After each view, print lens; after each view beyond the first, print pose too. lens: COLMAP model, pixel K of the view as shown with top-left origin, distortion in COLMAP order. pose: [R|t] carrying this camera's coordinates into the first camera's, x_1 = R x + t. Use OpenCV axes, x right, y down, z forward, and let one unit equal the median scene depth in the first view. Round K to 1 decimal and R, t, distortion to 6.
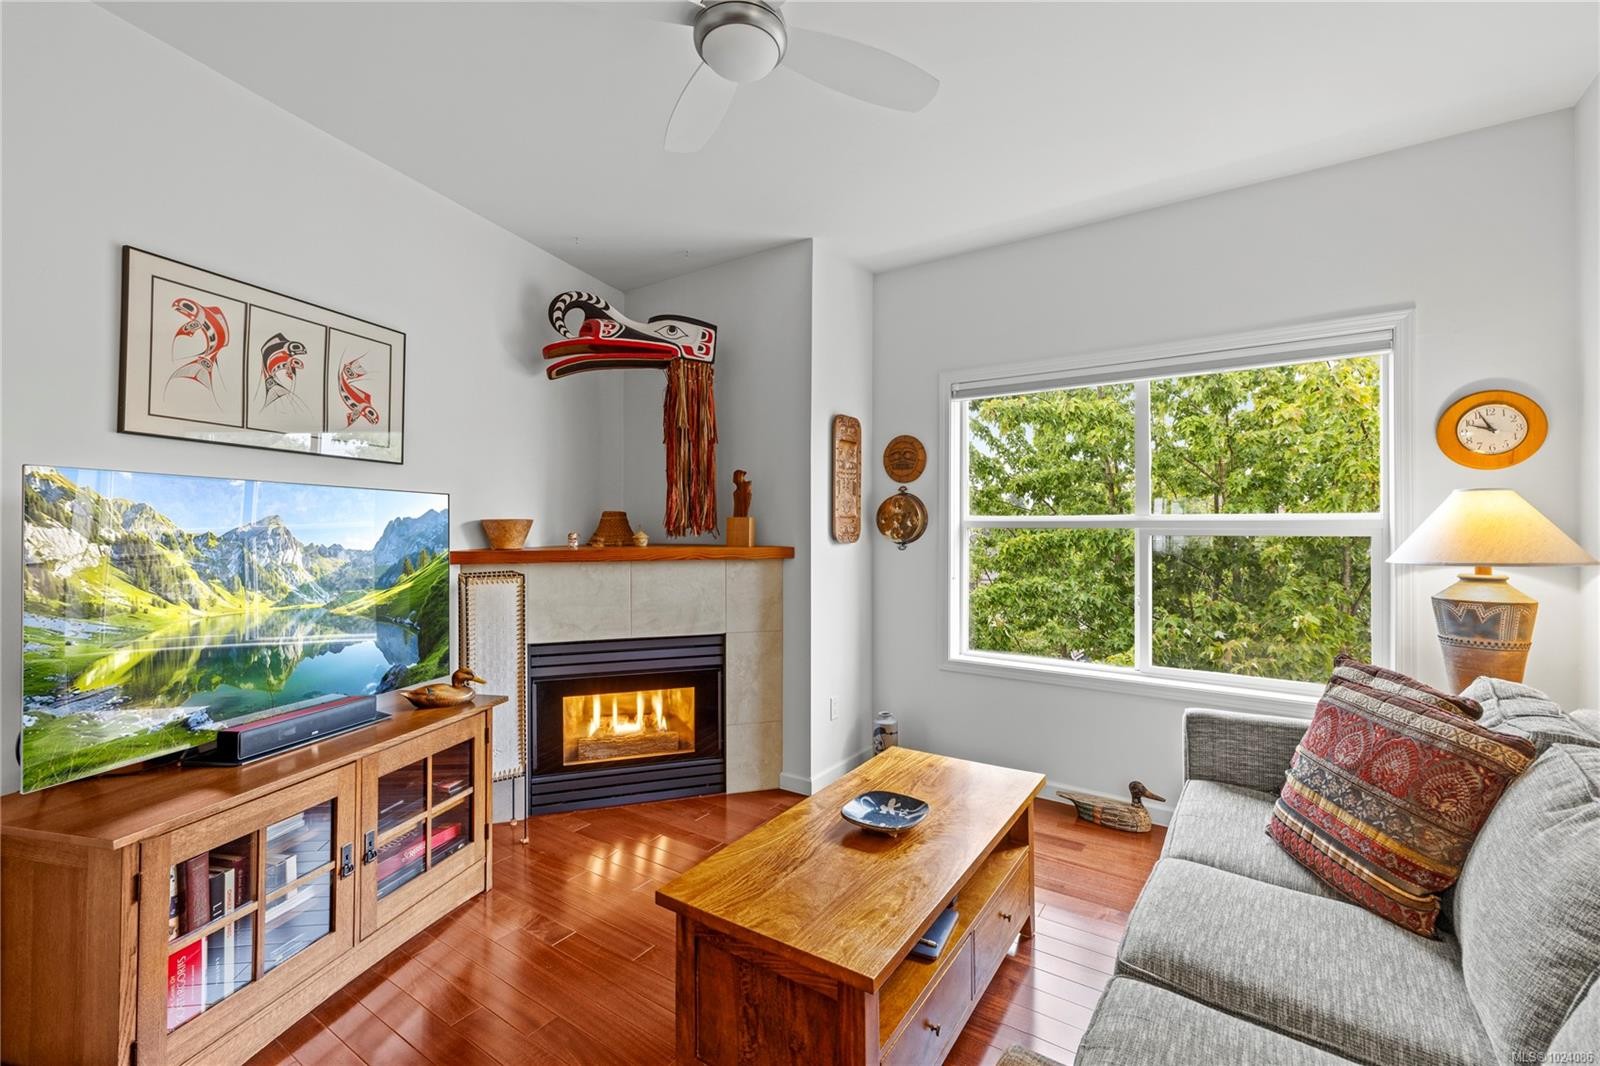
lens RADIAL K [[687.0, 0, 793.3], [0, 687.0, 516.6], [0, 0, 1]] dist [-0.000955, -0.000033]
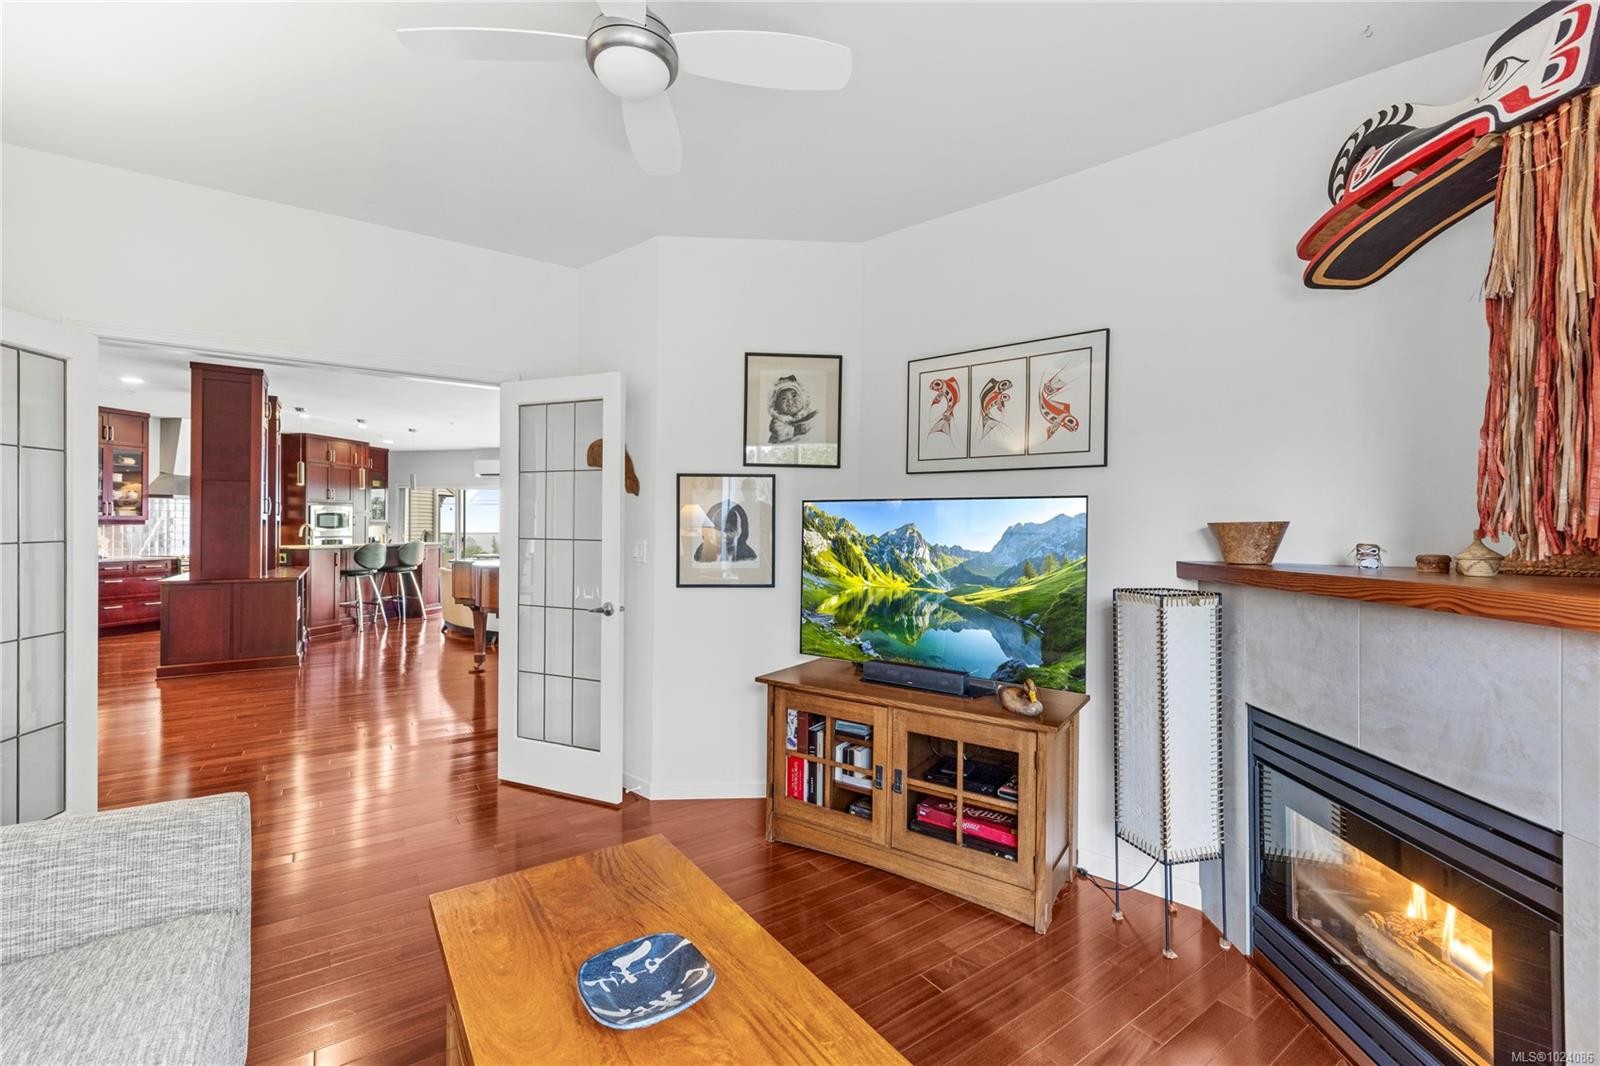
lens RADIAL K [[687.0, 0, 799.6], [0, 687.0, 533.9], [0, 0, 1]] dist [-0.000955, -0.000033]
pose [[-0.363632, 0.014426, -0.931431, 0.603283], [0.017261, 0.999813, 0.008747, 0.003682], [0.931383, -0.012897, -0.363813, 1.193730]]
